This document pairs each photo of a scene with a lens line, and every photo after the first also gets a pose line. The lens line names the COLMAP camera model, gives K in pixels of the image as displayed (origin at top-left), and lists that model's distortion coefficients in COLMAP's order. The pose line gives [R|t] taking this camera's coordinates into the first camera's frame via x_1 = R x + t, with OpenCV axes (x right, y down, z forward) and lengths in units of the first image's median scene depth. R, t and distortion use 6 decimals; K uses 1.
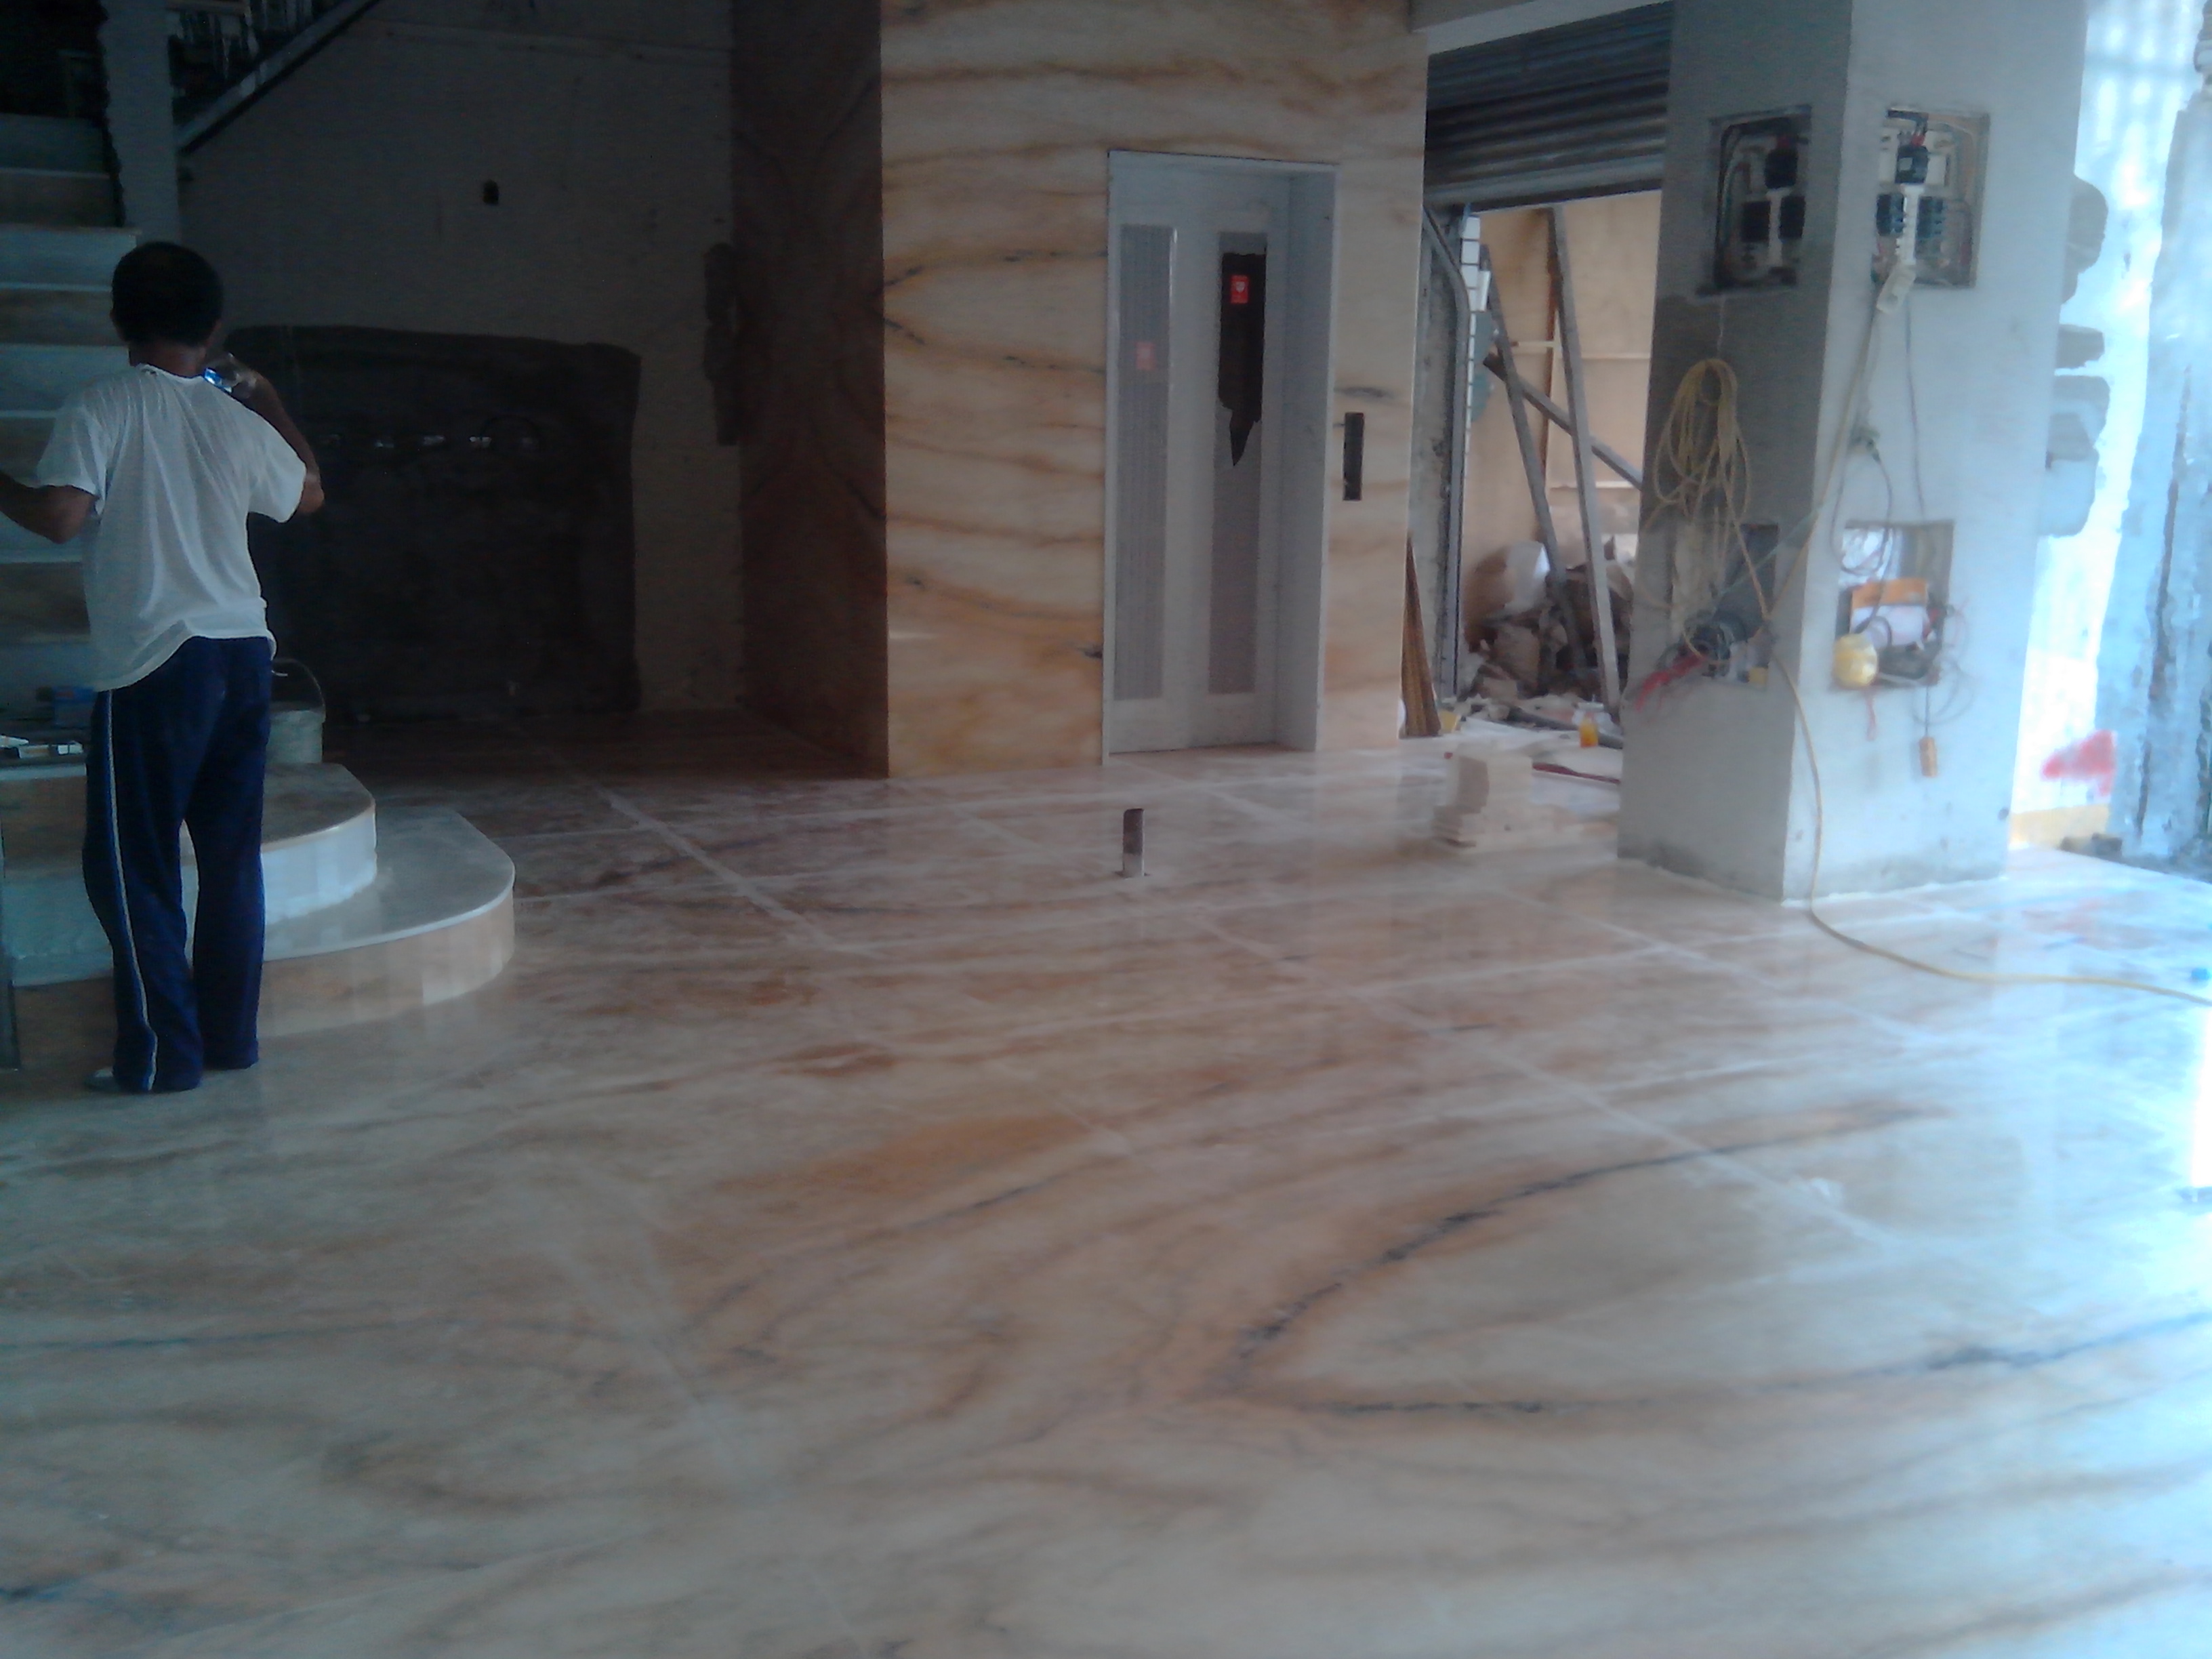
lens RADIAL K [[2130.3, 0, 1142.7], [0, 2130.3, 843.4], [0, 0, 1]] dist [0.063442, -0.148176]
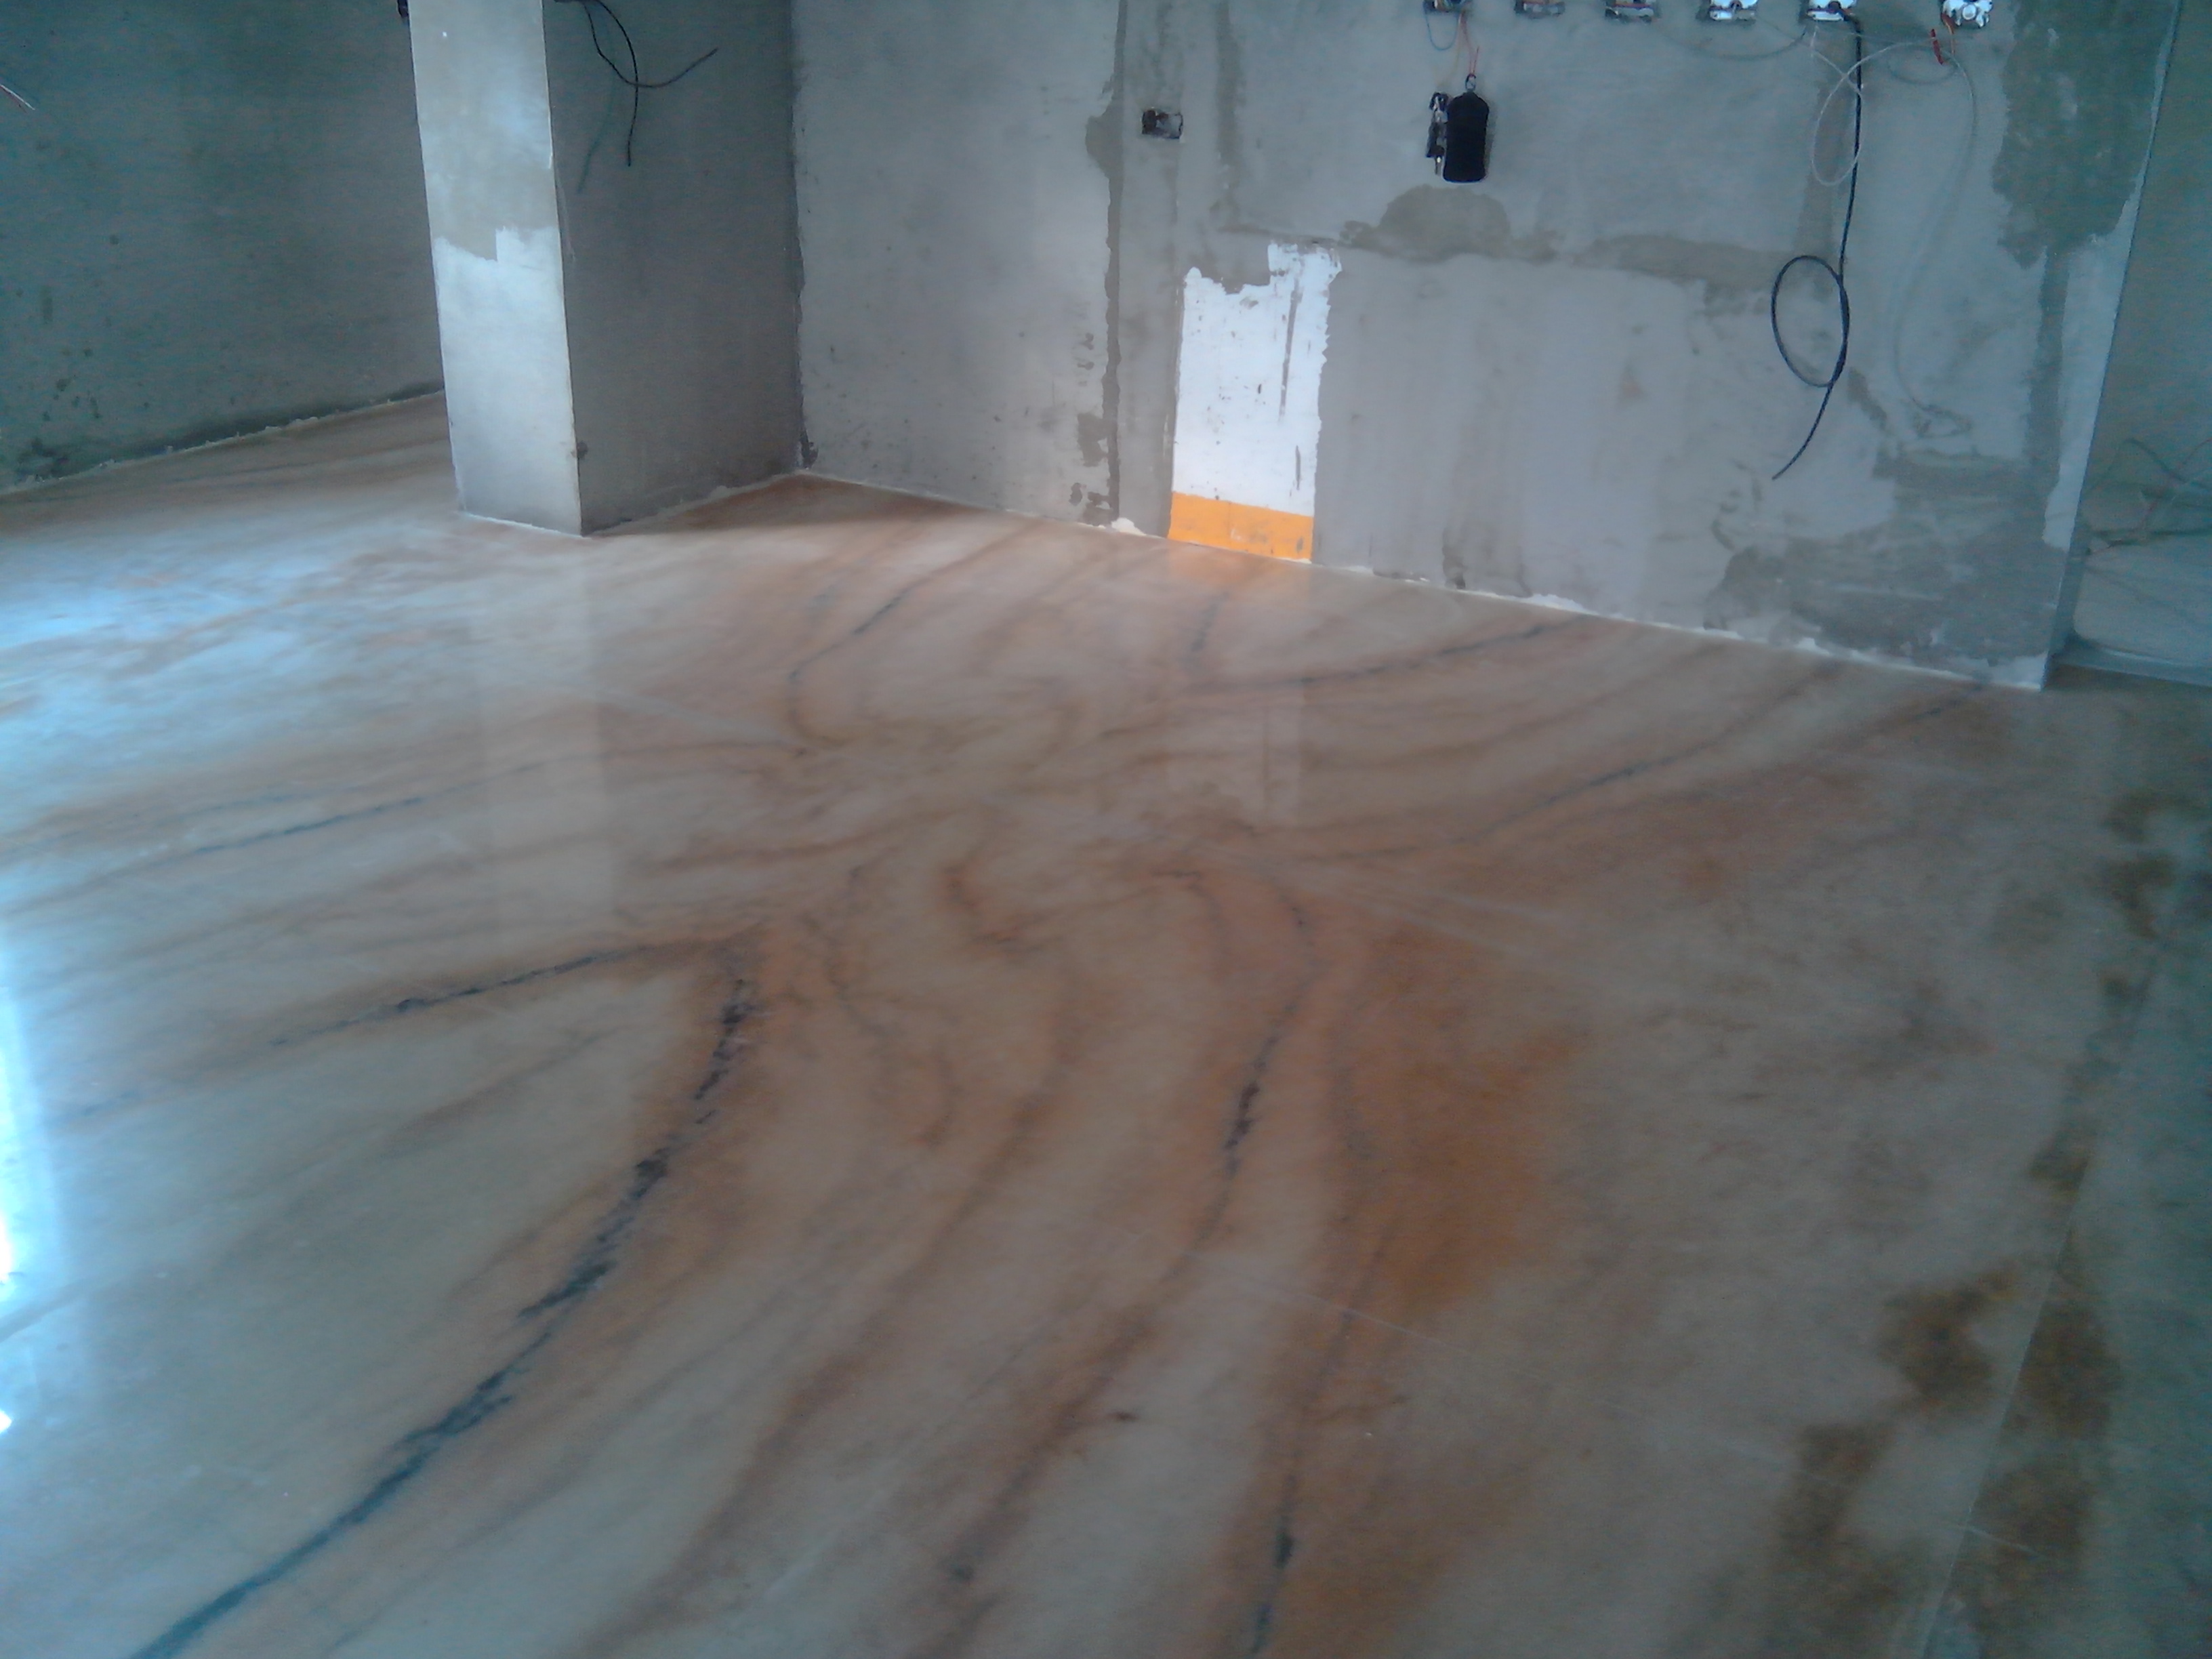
lens RADIAL K [[2130.3, 0, 1142.7], [0, 2130.3, 843.4], [0, 0, 1]] dist [0.063442, -0.148176]
pose [[-0.842836, 0.174744, -0.509011, 0.147789], [-0.148039, 0.834049, 0.531457, -0.132916], [0.517409, 0.523284, -0.677098, 0.694469]]
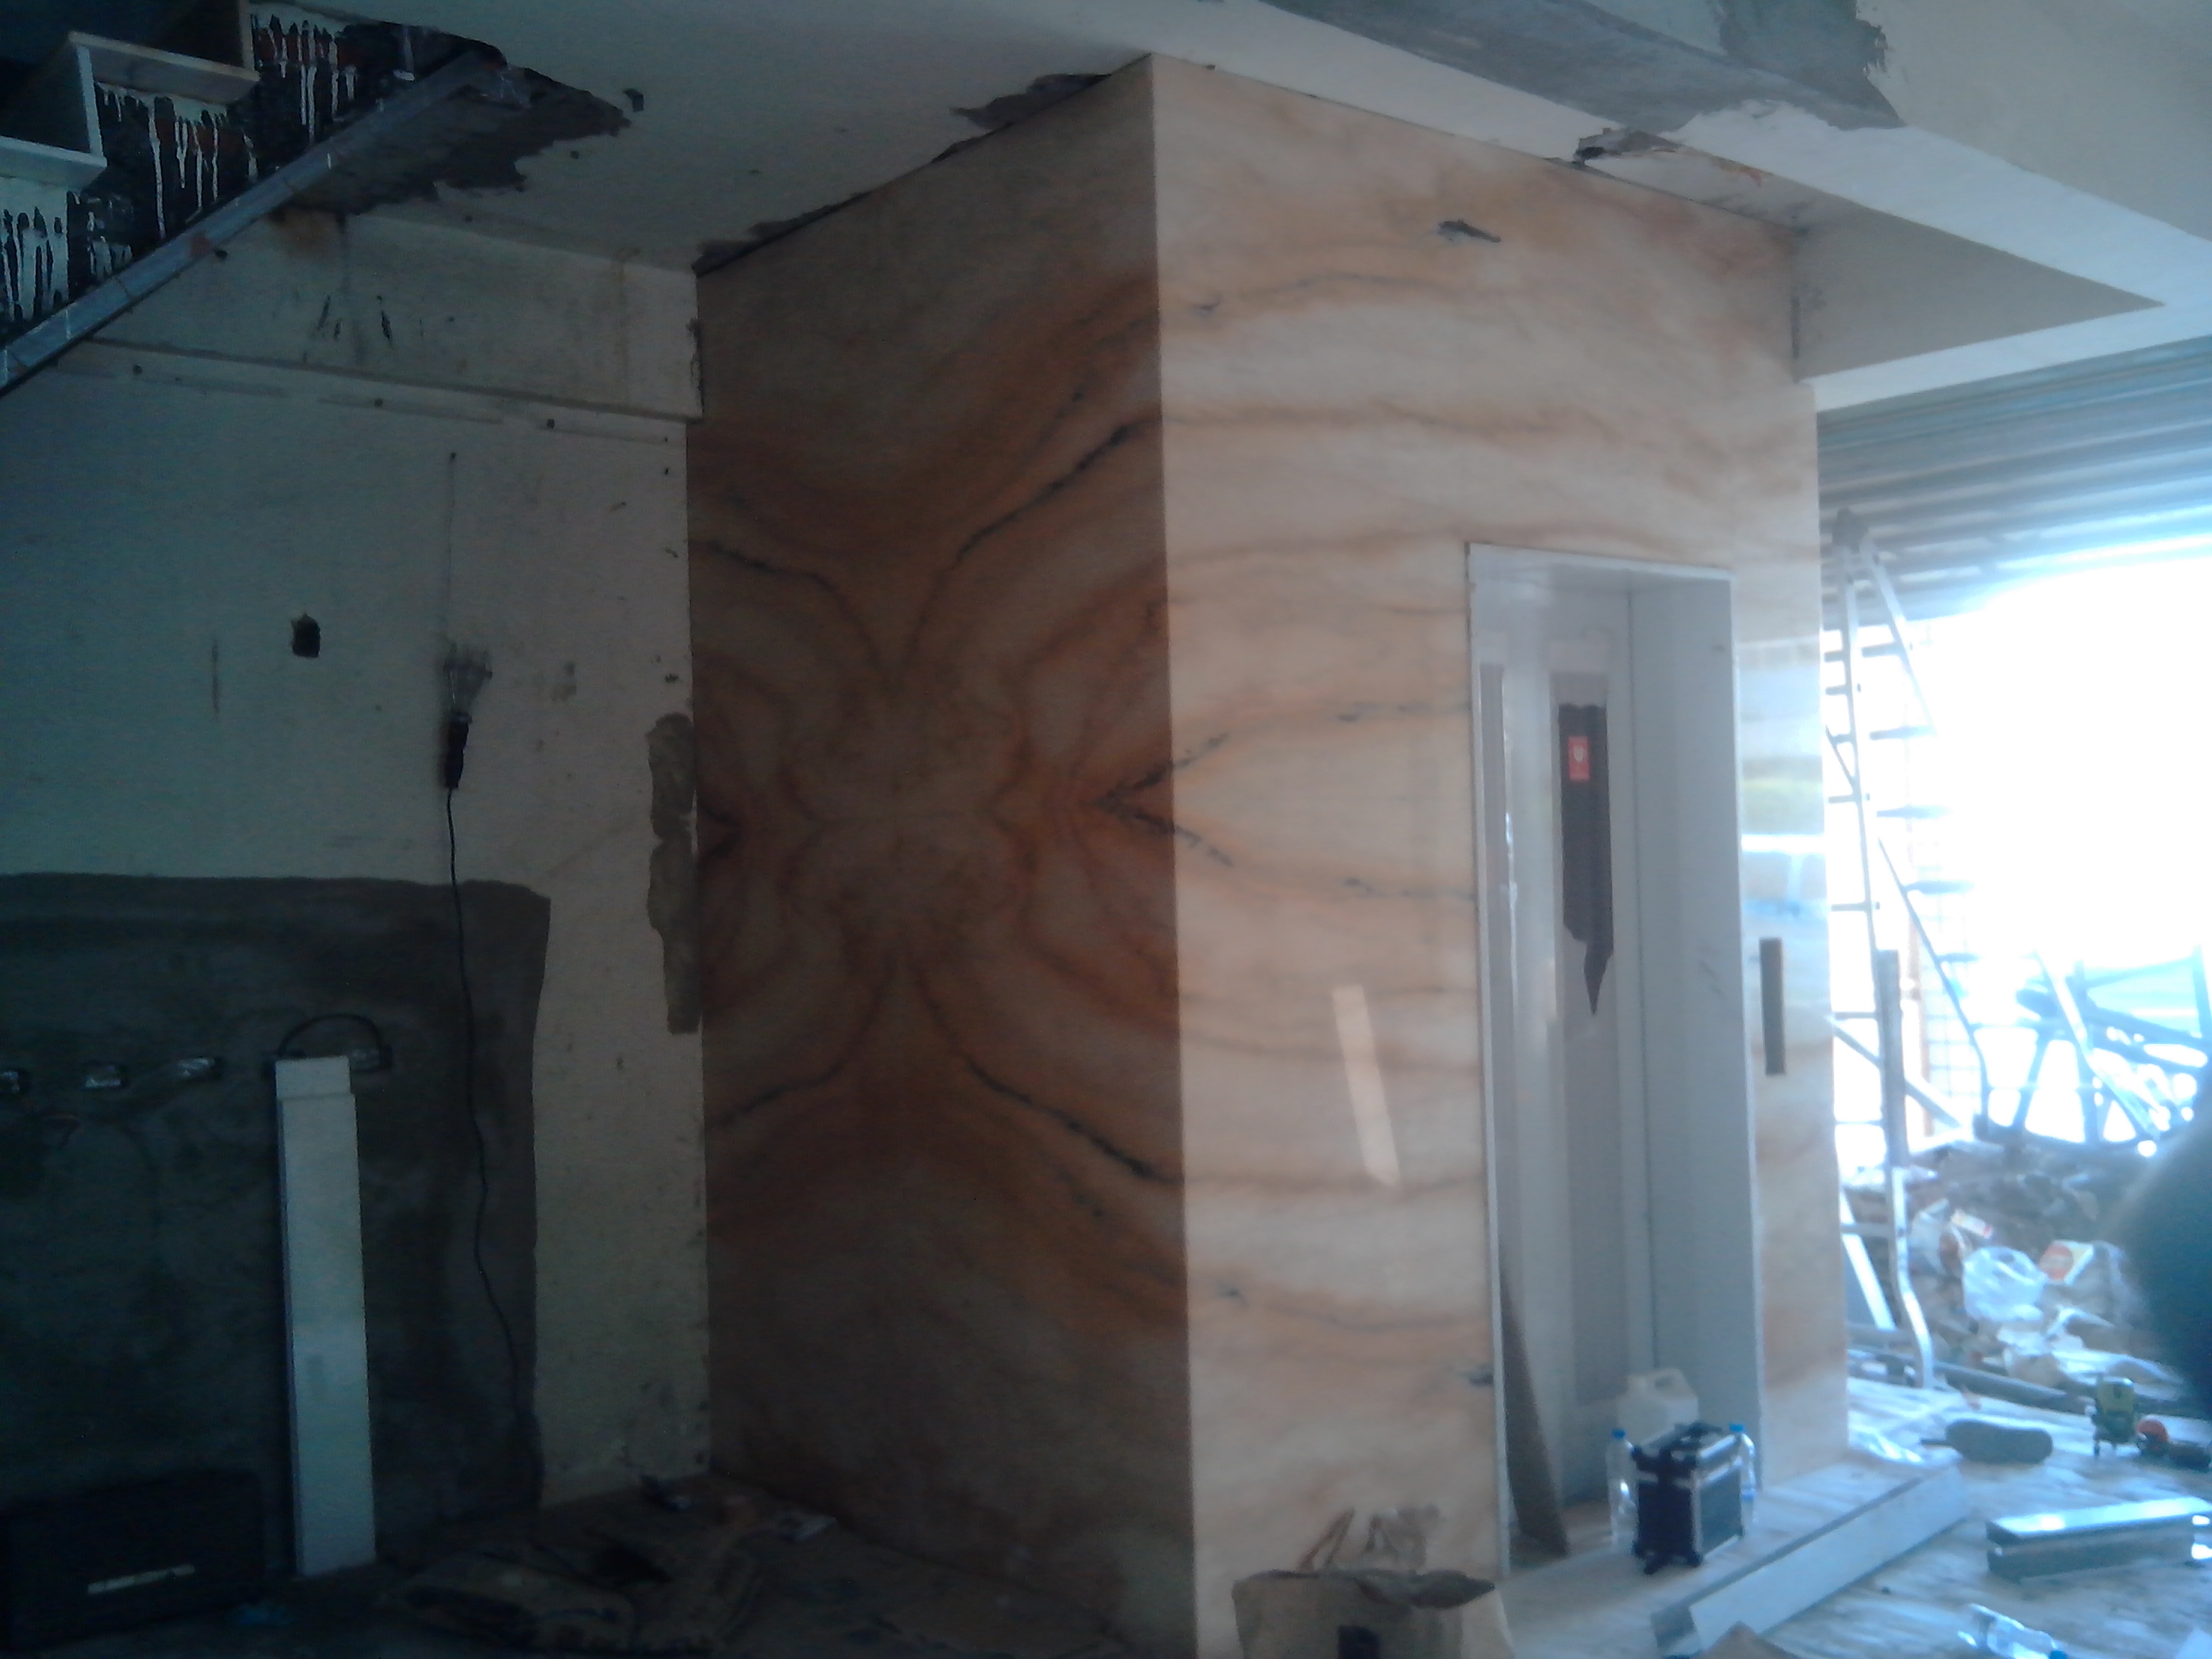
lens RADIAL K [[2130.3, 0, 1142.7], [0, 2130.3, 843.4], [0, 0, 1]] dist [0.063442, -0.148176]
pose [[0.970848, -0.037684, 0.236717, -0.258547], [0.088047, 0.974593, -0.205954, -0.127068], [-0.222942, 0.220792, 0.949499, 0.475810]]
